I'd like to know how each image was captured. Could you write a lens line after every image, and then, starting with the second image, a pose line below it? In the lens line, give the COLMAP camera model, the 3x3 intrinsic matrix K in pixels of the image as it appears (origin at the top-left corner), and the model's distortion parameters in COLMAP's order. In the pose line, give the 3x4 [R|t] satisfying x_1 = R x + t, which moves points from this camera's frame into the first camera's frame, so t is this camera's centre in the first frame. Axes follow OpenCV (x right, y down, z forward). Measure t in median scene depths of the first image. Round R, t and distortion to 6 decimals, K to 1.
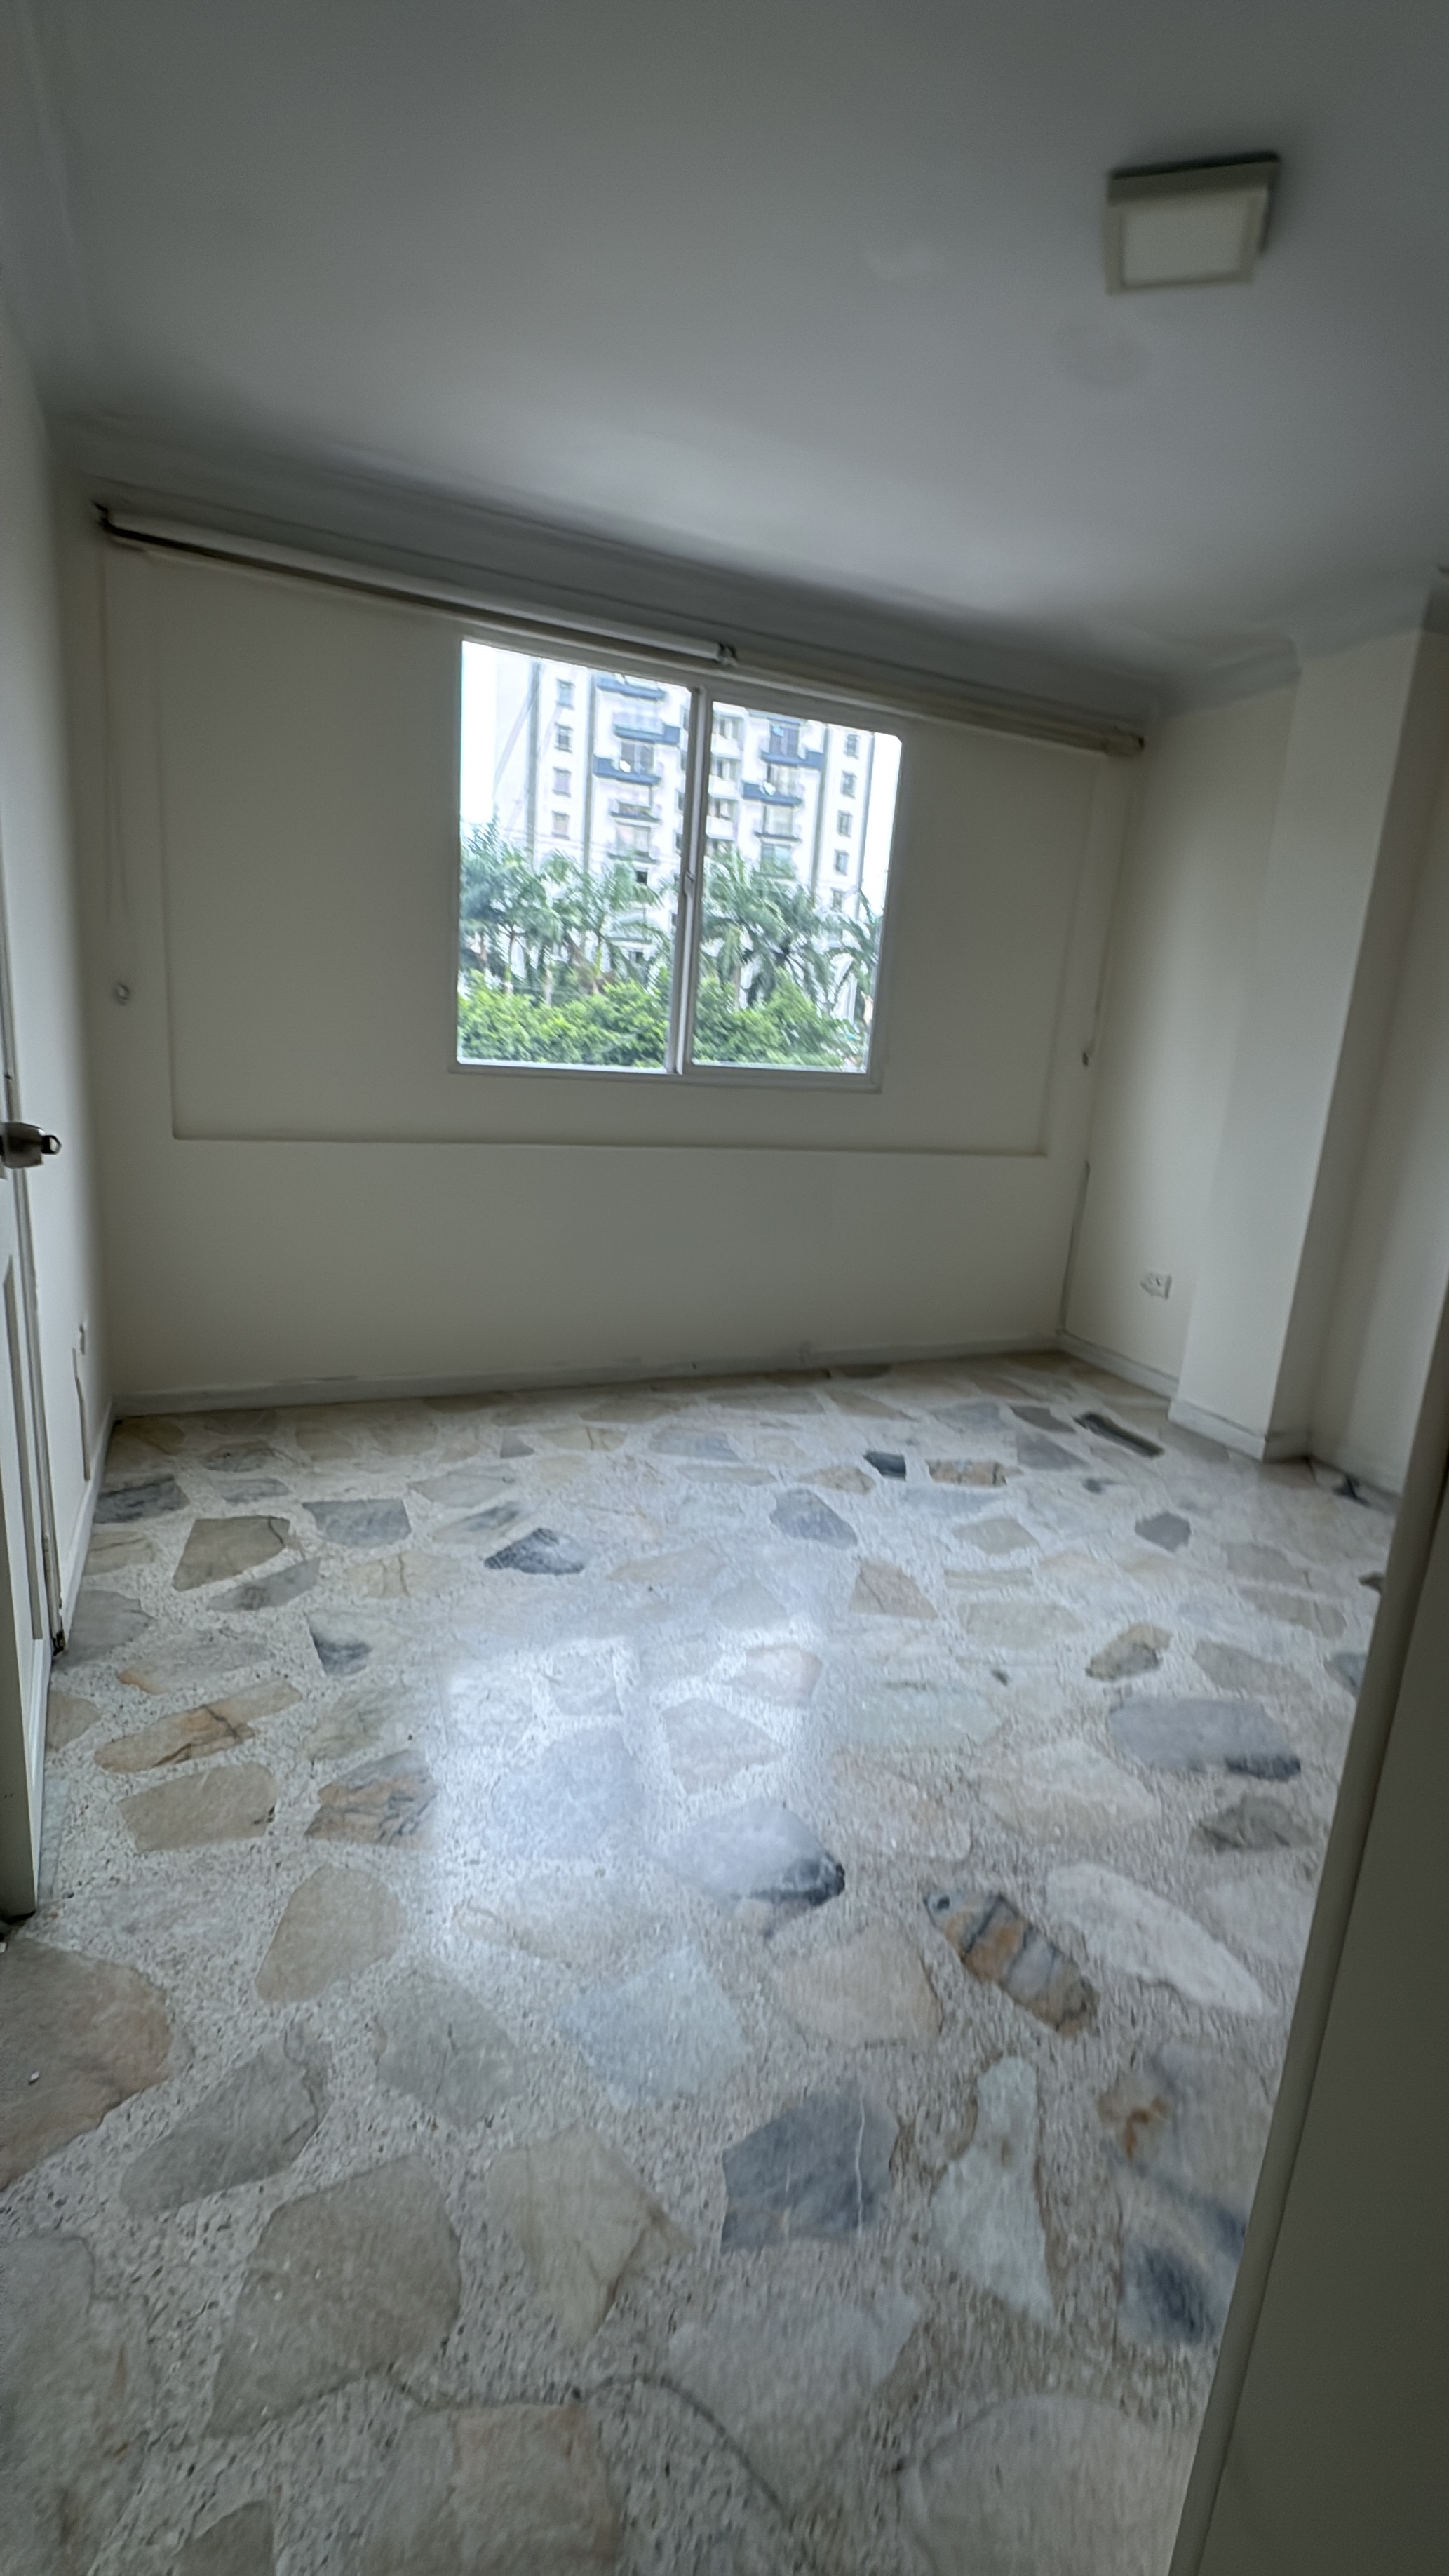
lens RADIAL K [[1130.3, 0, 724.5], [0, 1130.3, 1288.0], [0, 0, 1]] dist [-0.001433, 0.000268]
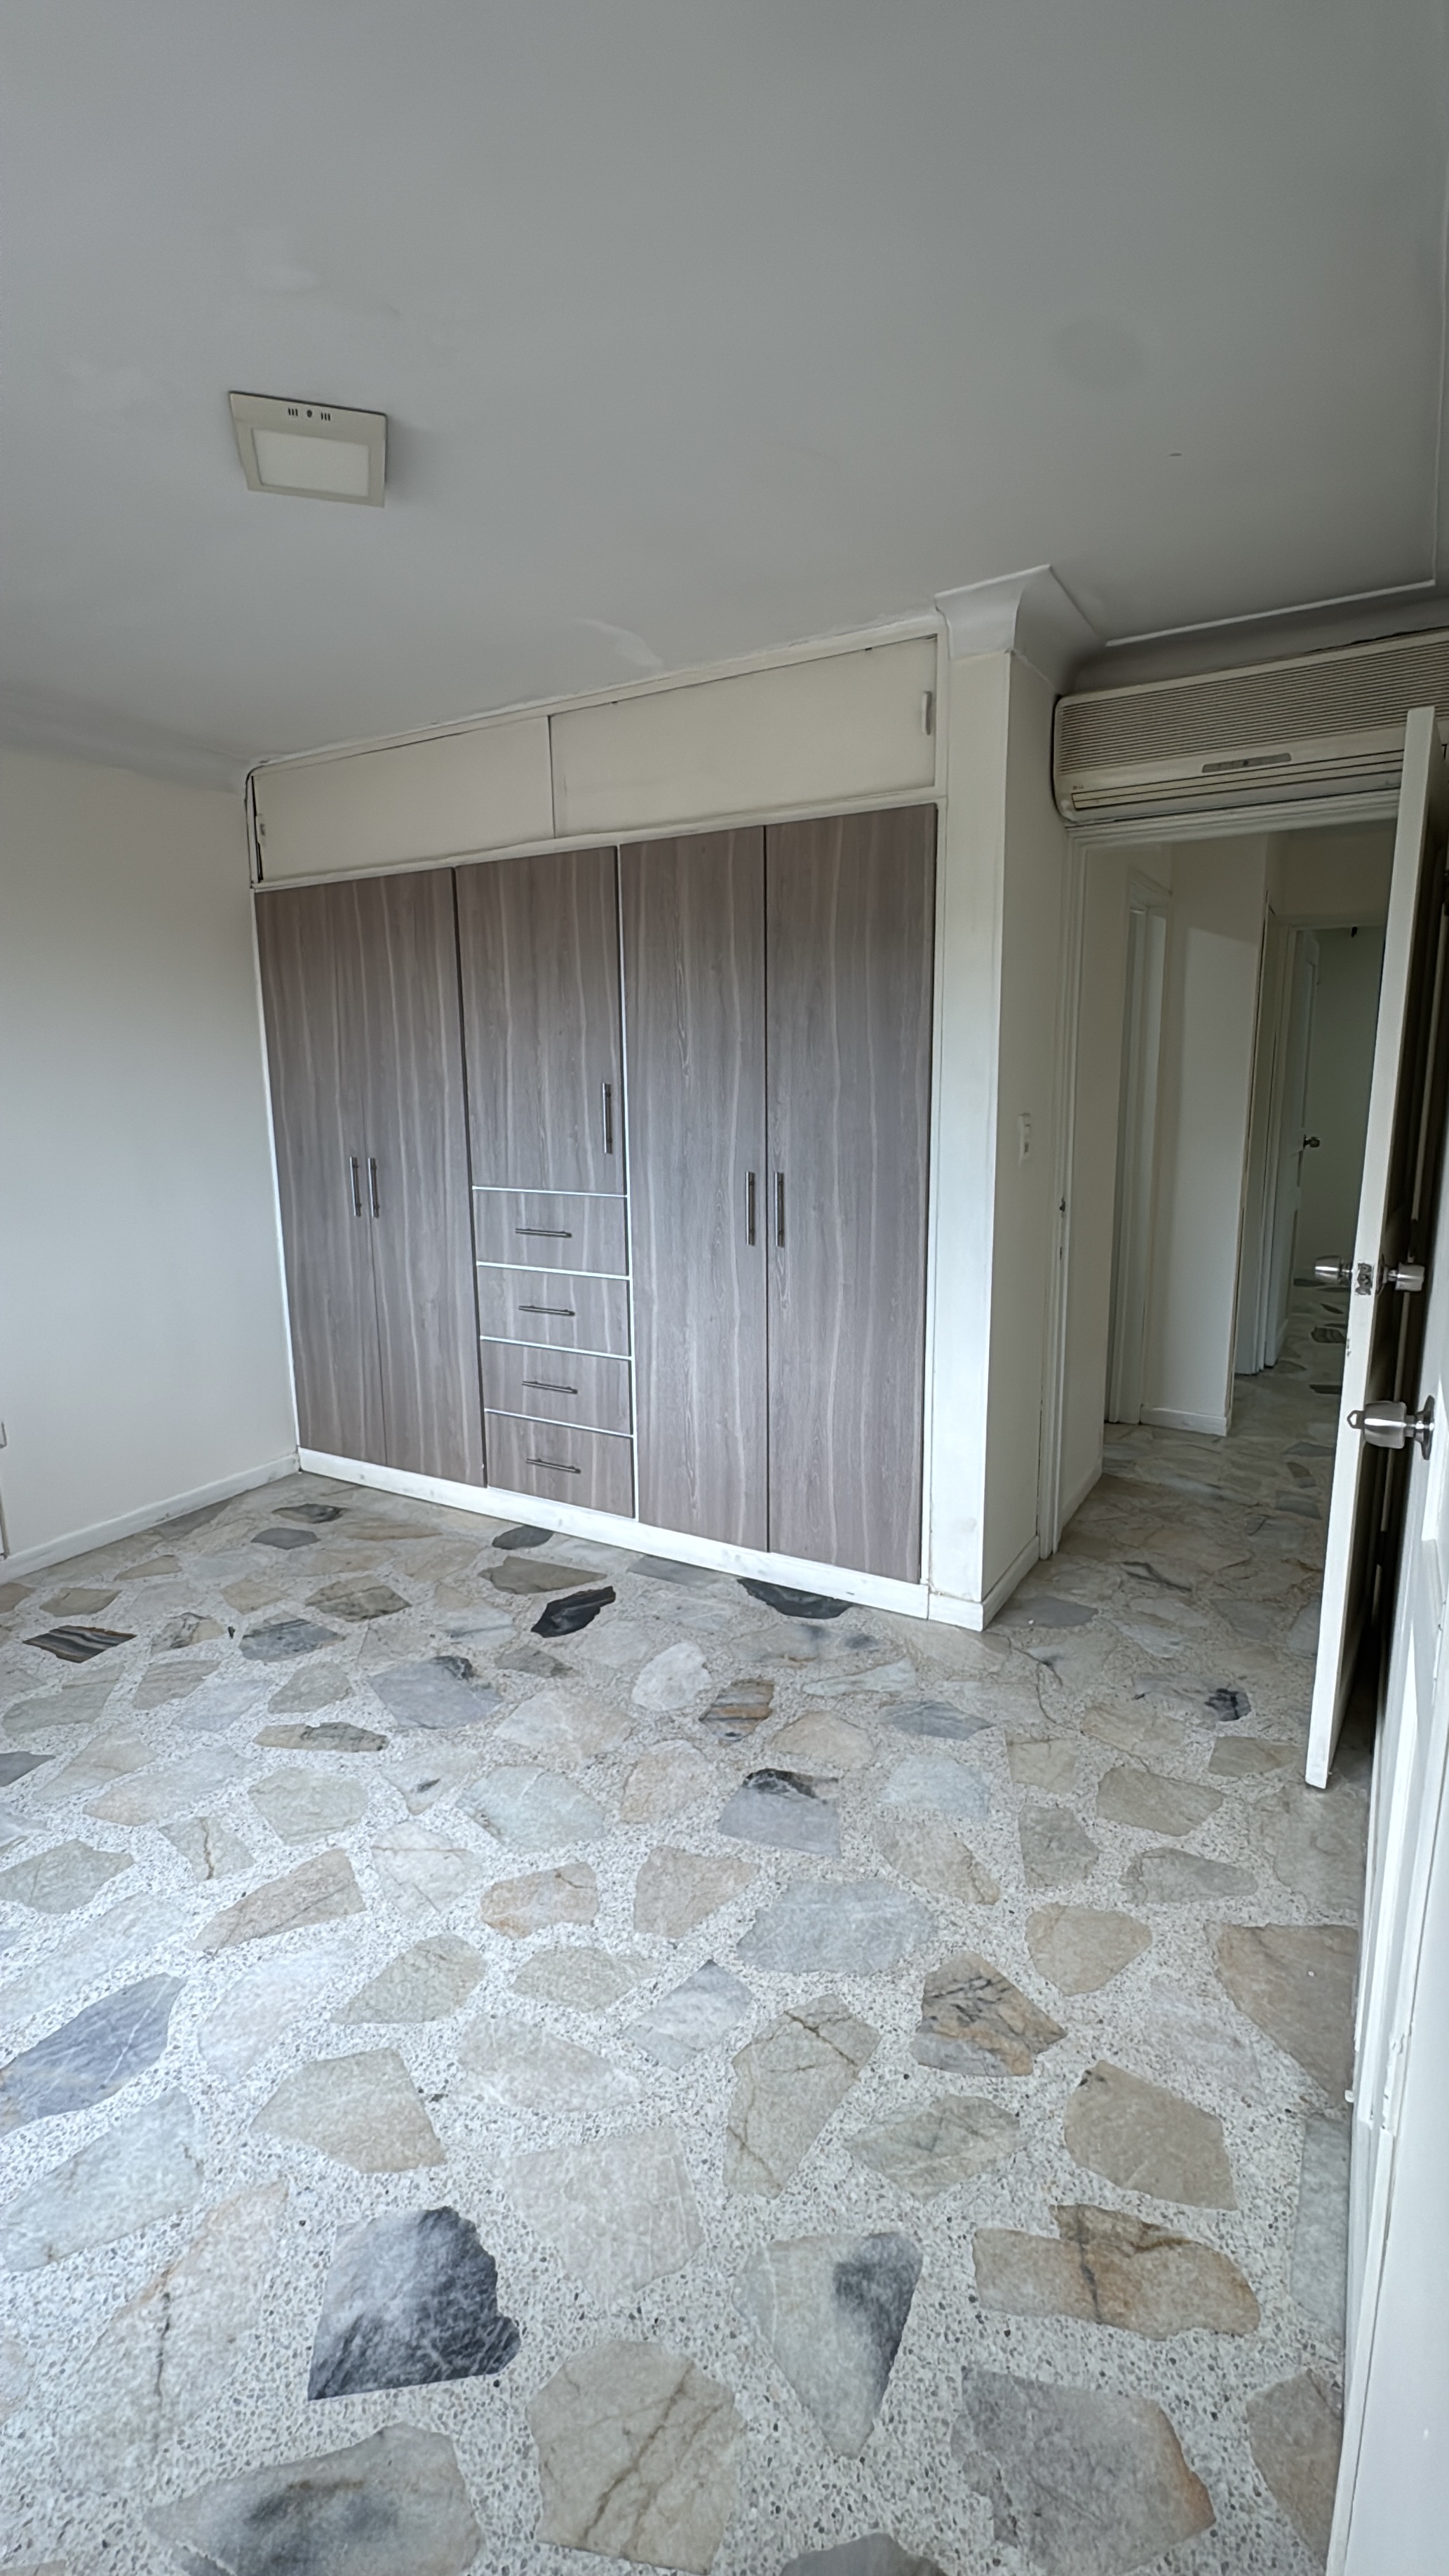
lens RADIAL K [[1130.3, 0, 724.5], [0, 1130.3, 1288.0], [0, 0, 1]] dist [-0.001433, 0.000268]
pose [[-0.576559, -0.216846, 0.787755, -0.771102], [0.164807, 0.913456, 0.372071, -0.507814], [-0.800261, 0.344348, -0.490924, 1.373717]]
